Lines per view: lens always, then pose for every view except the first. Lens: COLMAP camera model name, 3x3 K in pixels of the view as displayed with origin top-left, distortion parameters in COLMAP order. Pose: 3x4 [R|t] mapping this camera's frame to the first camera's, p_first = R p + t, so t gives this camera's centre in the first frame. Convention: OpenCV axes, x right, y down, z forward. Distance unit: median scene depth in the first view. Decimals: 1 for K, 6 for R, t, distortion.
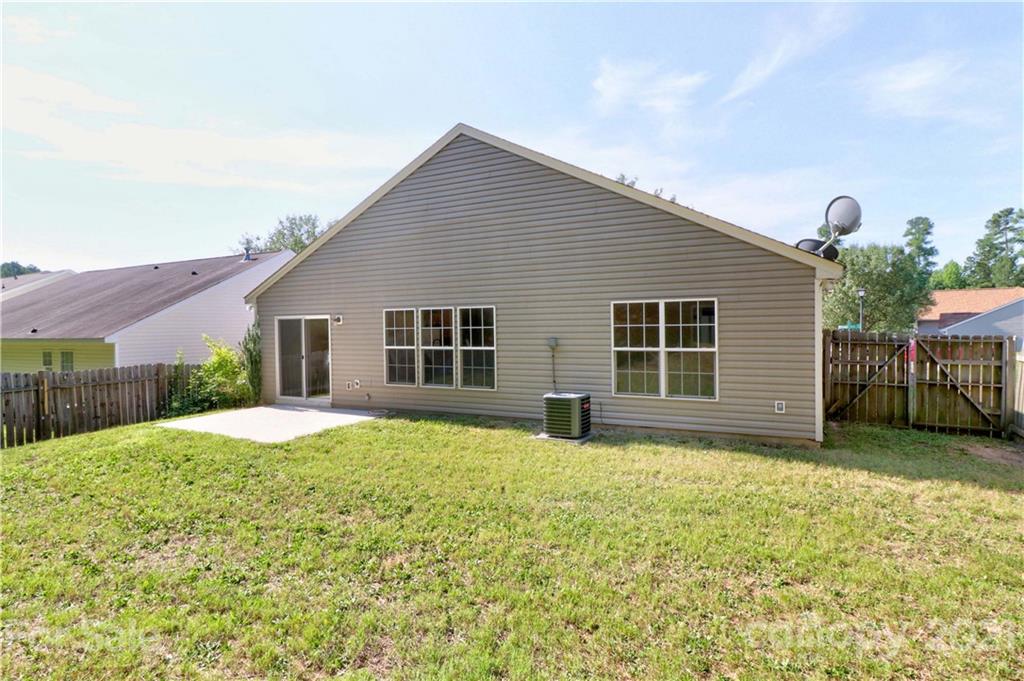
lens RADIAL K [[472.9, 0, 512.5], [0, 472.9, 357.9], [0, 0, 1]] dist [0.024375, 0.000003]
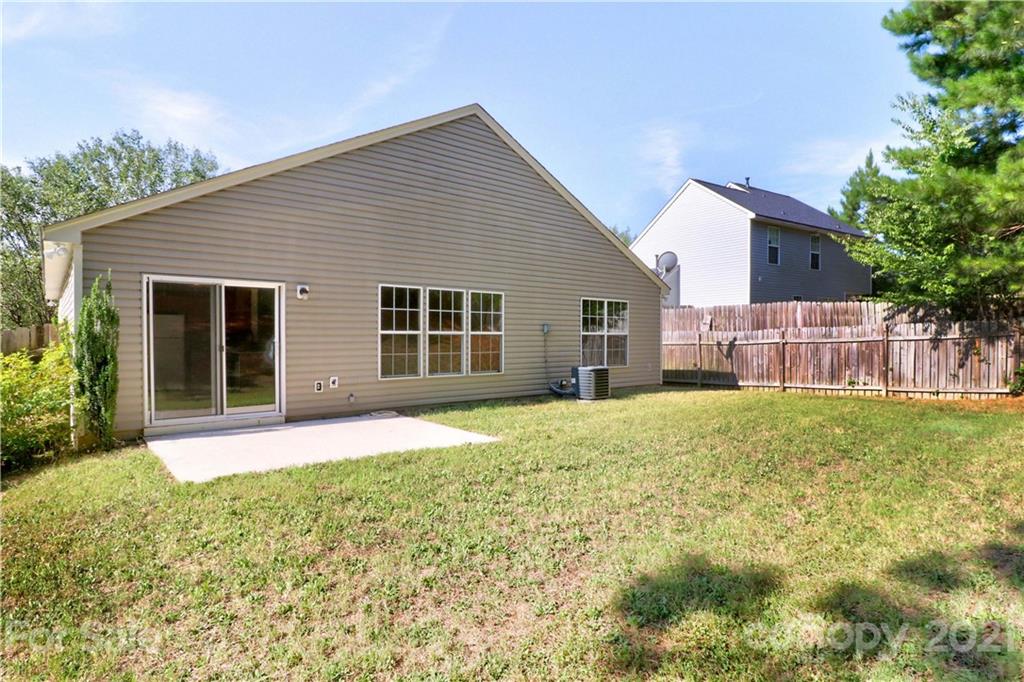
lens RADIAL K [[515.6, 0, 499.3], [0, 515.6, 338.1], [0, 0, 1]] dist [-0.000451, 0.000119]
pose [[0.480736, -0.012431, 0.876777, -0.940941], [0.015608, 0.999862, 0.005618, -0.014294], [-0.876727, 0.010984, 0.480864, 0.414893]]
